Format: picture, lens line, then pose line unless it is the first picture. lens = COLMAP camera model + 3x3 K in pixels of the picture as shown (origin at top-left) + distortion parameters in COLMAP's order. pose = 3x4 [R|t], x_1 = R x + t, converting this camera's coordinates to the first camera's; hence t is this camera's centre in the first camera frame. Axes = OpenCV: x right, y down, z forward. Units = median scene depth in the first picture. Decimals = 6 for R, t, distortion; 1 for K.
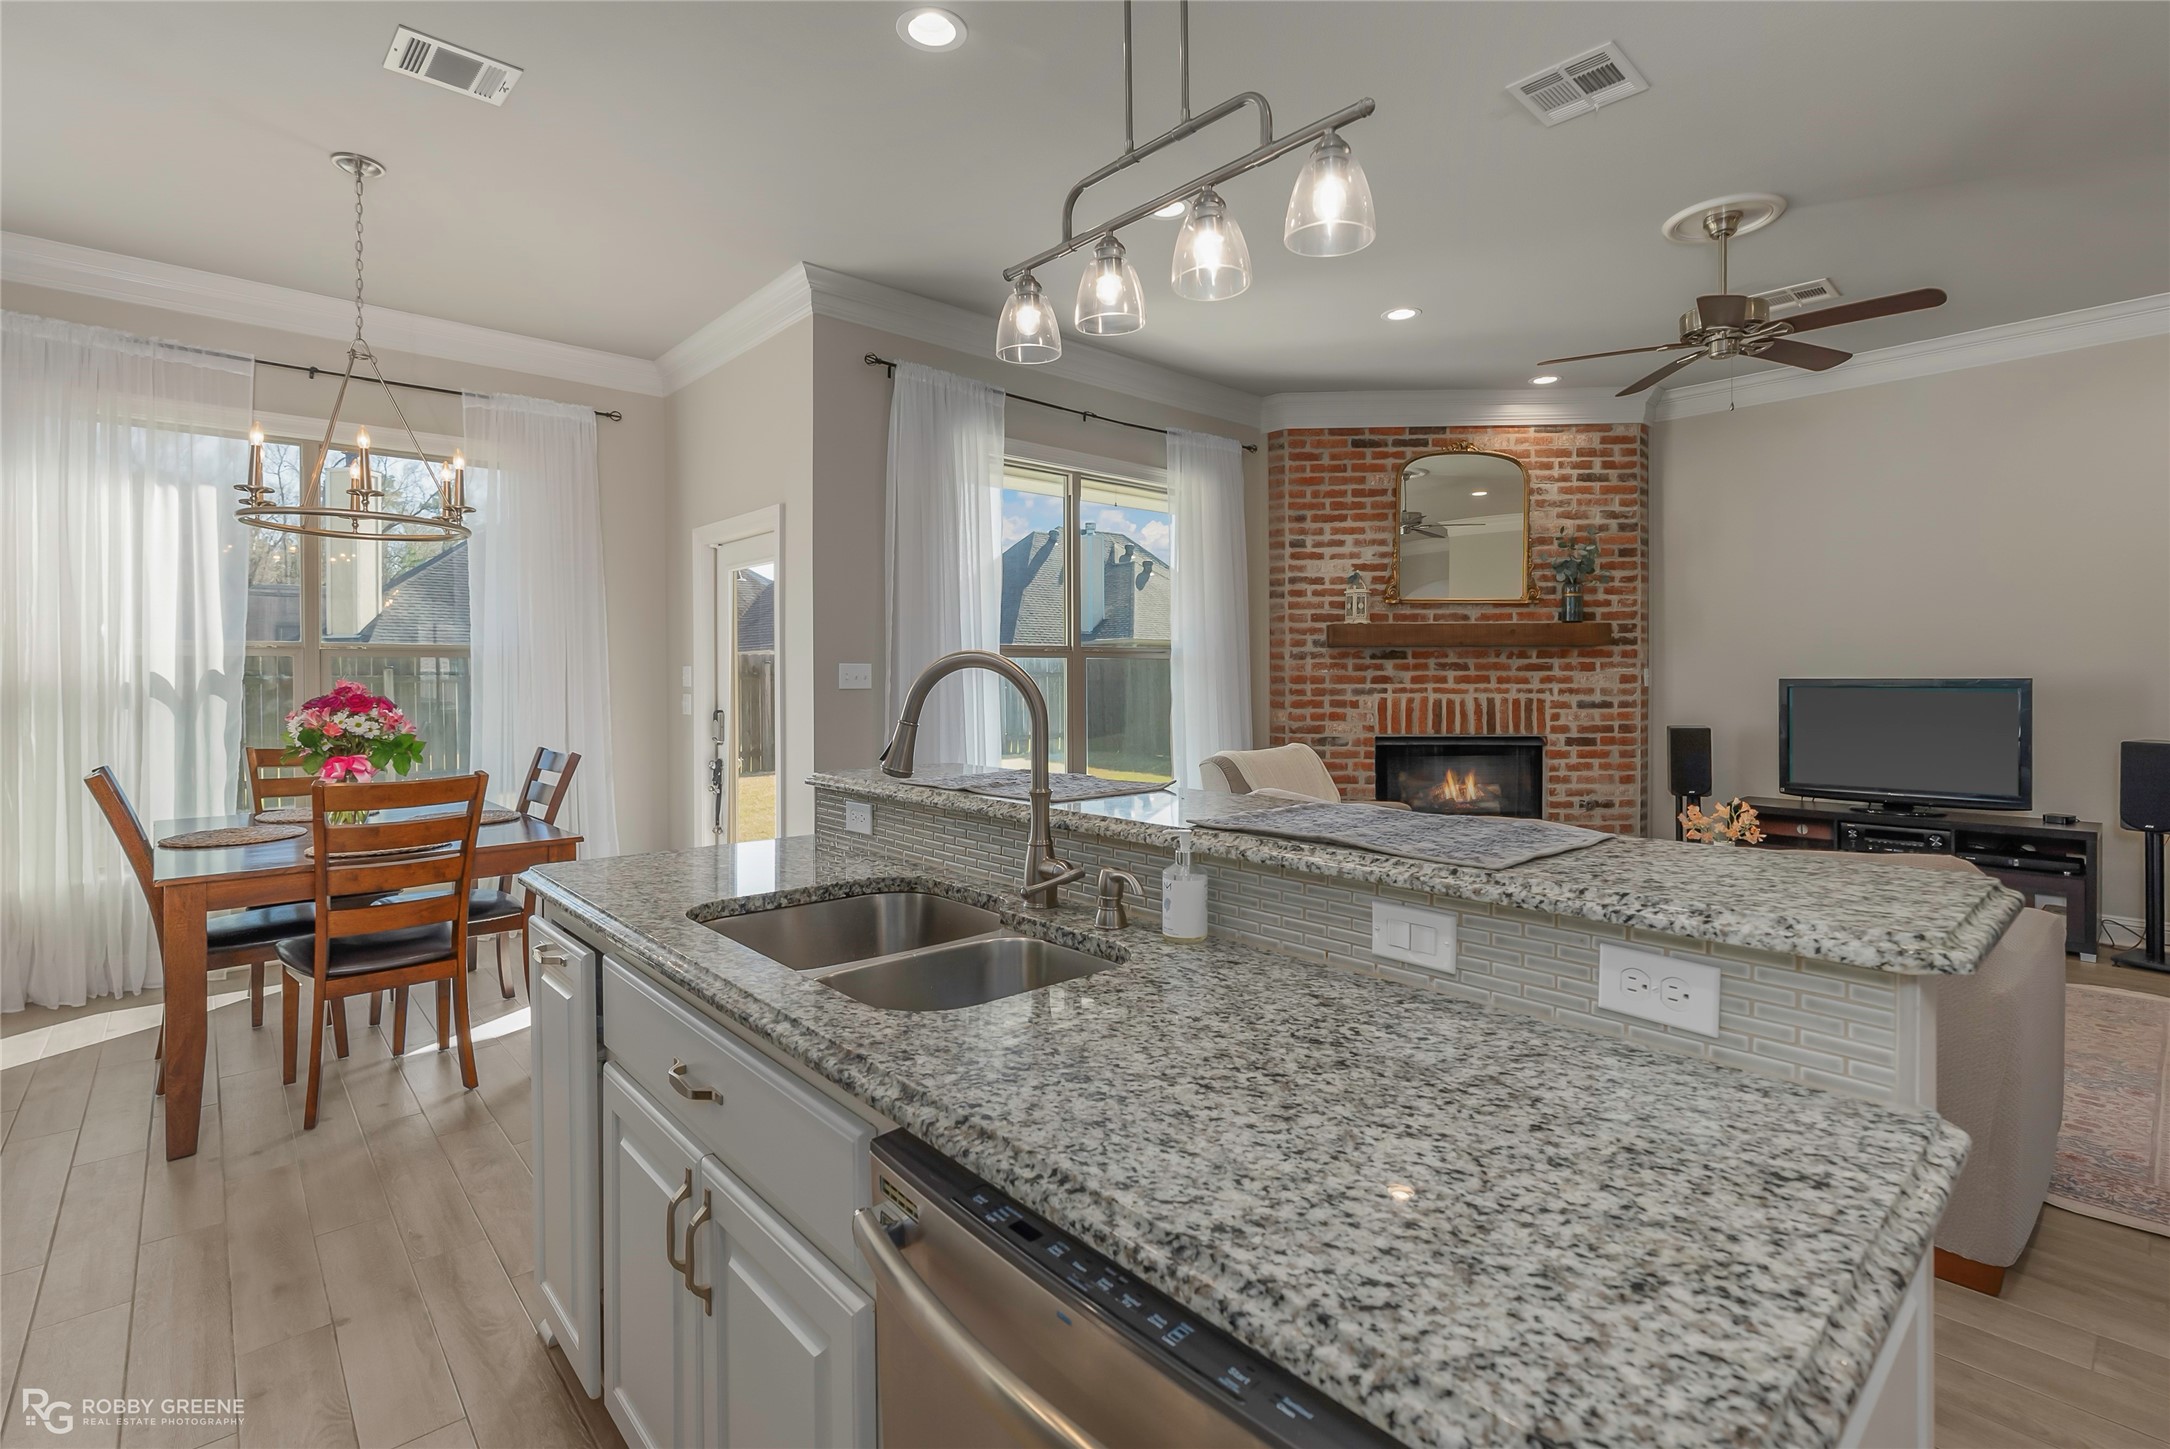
lens RADIAL K [[994.7, 0, 1094.6], [0, 994.7, 679.0], [0, 0, 1]] dist [-0.009873, 0.000116]
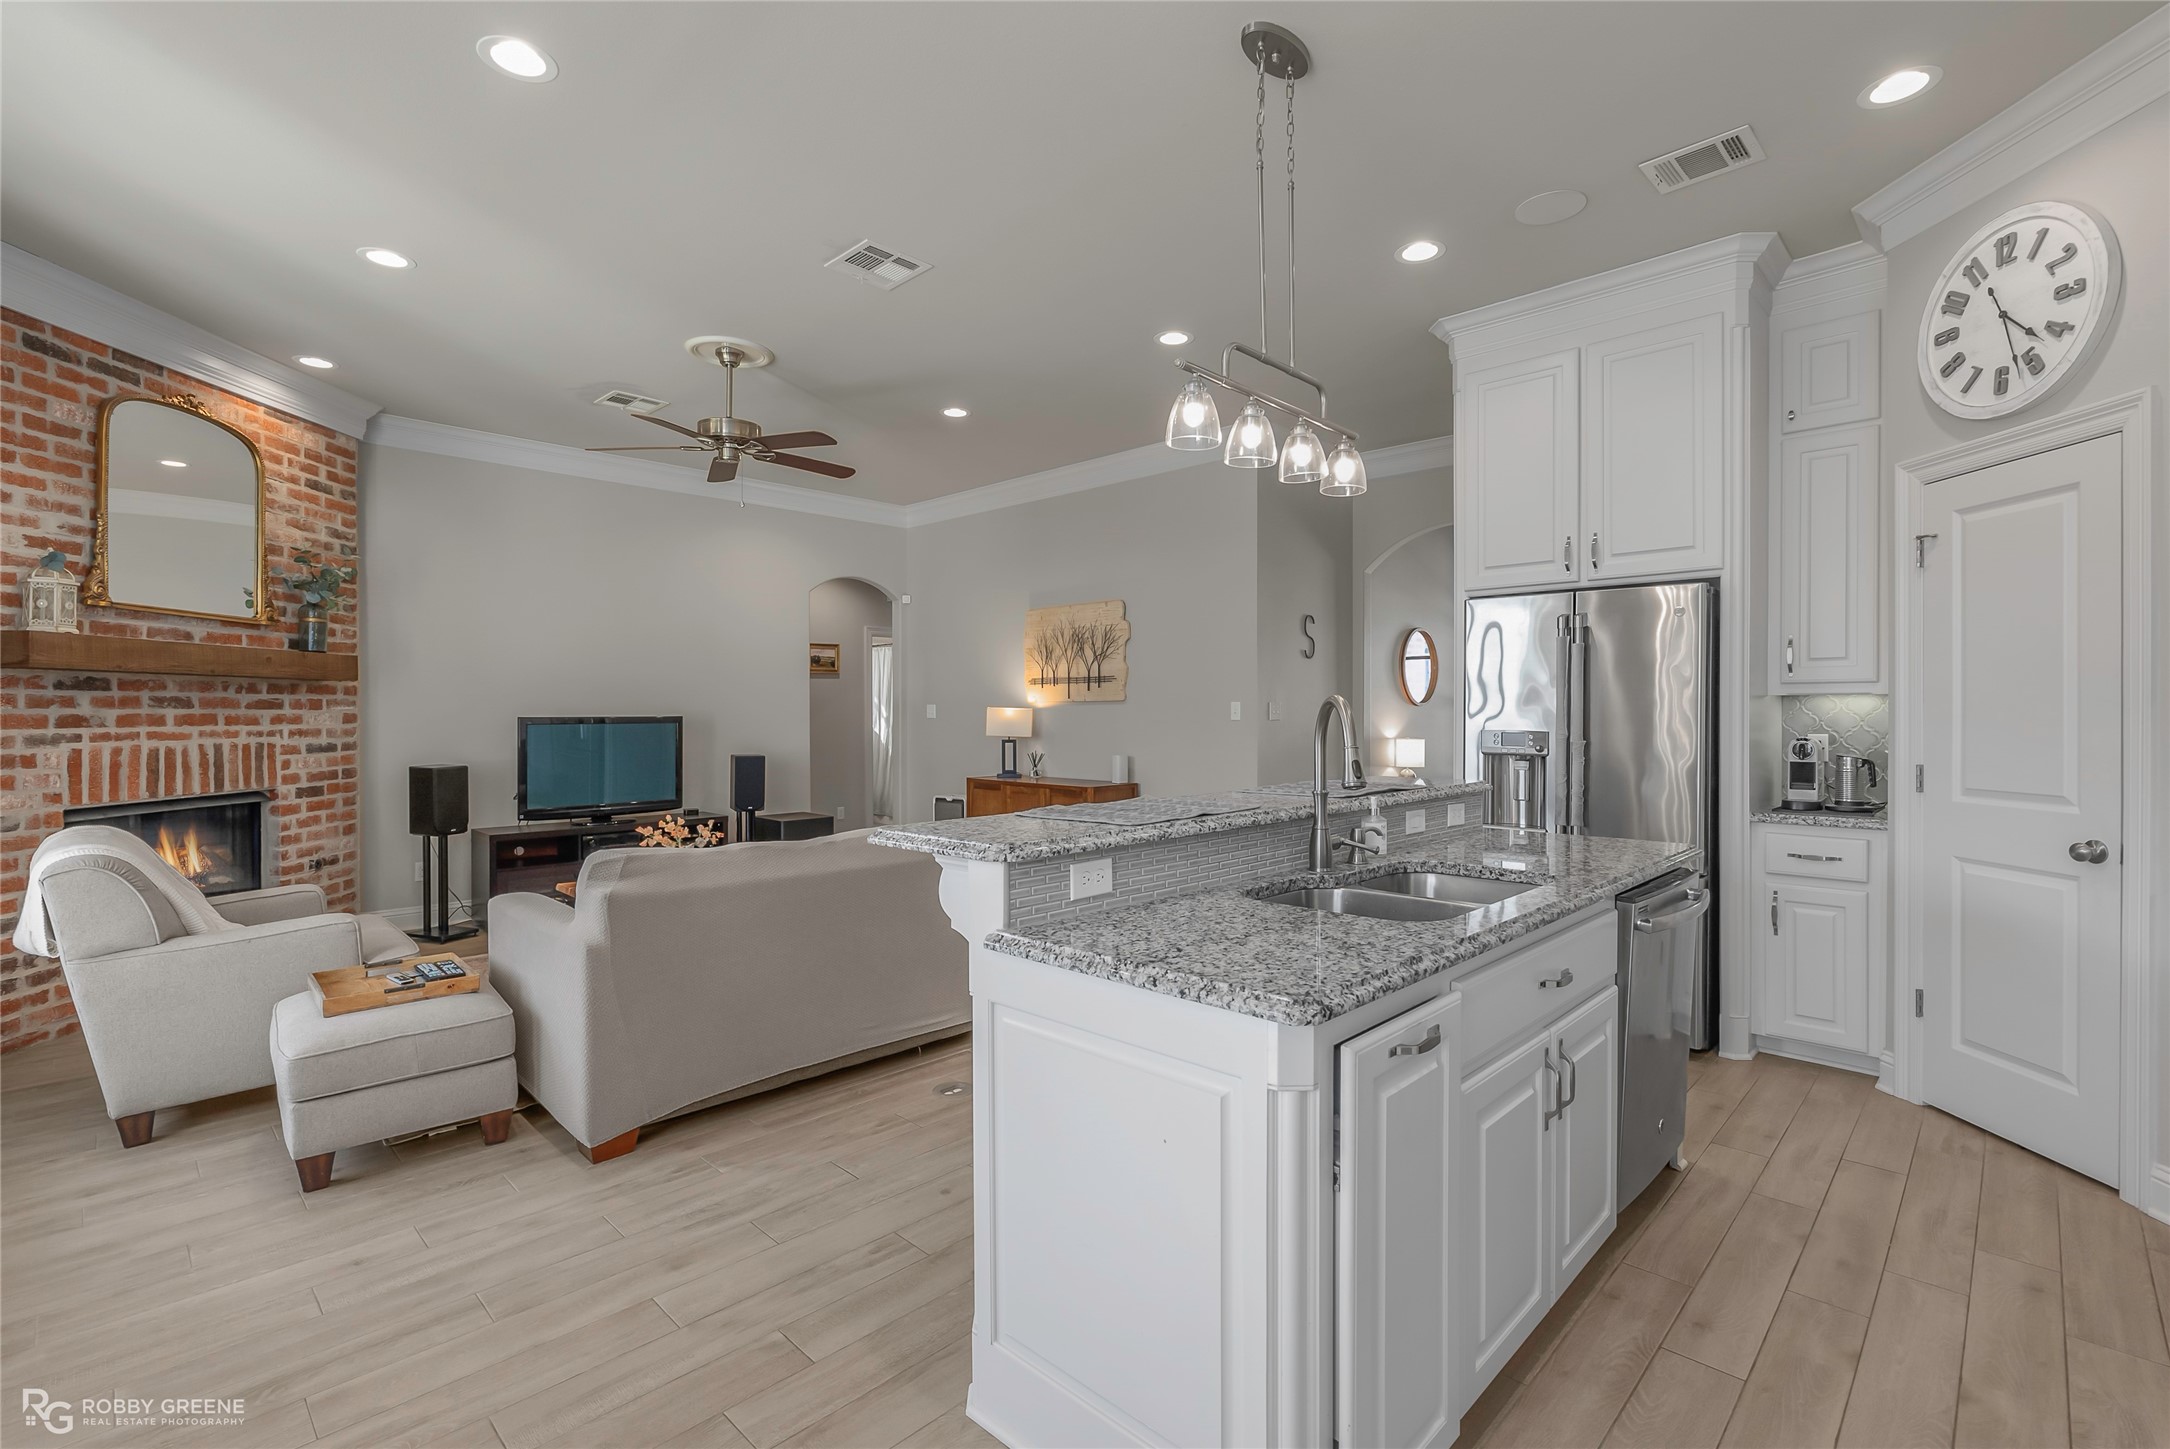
lens RADIAL K [[976.0, 0, 1085.7], [0, 976.0, 716.7], [0, 0, 1]] dist [-0.002853, 0.000465]
pose [[-0.057994, -0.003018, 0.998312, -0.386003], [0.005353, 0.999980, 0.003334, -0.000959], [-0.998303, 0.005537, -0.057977, 0.378731]]
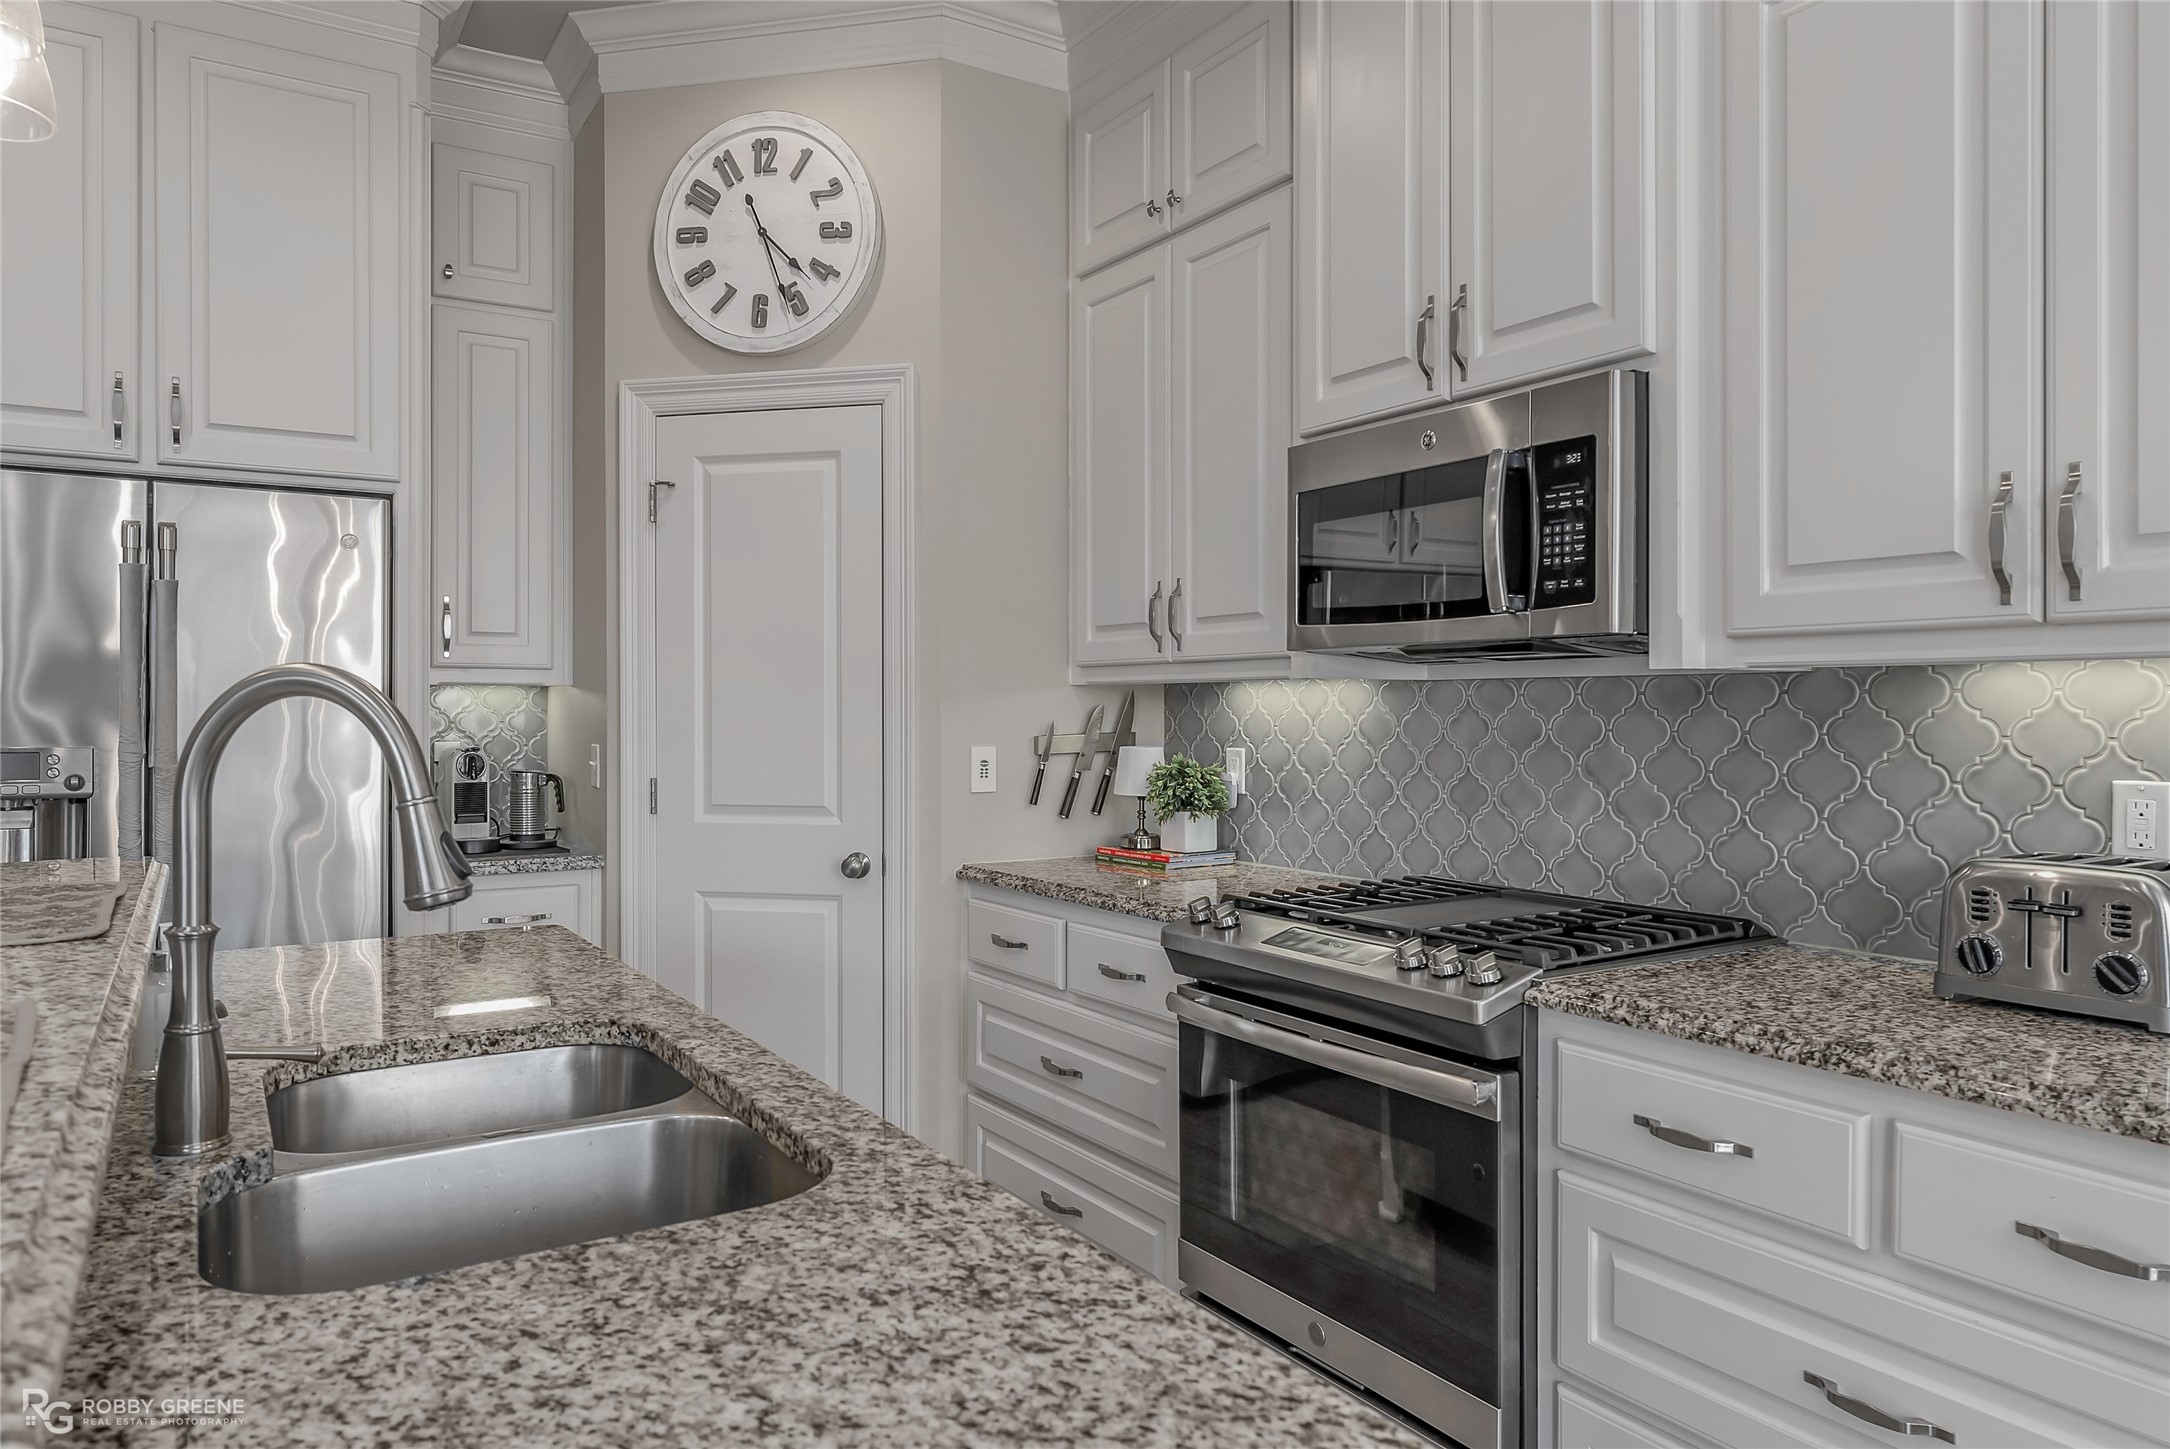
lens RADIAL K [[1395.6, 0, 1080.7], [0, 1395.6, 713.8], [0, 0, 1]] dist [-0.001682, 0.003153]
pose [[-0.985238, 0.002268, 0.171176, -0.165205], [0.003639, 0.999964, 0.007697, -0.001512], [-0.171153, 0.008207, -0.985210, 0.439901]]
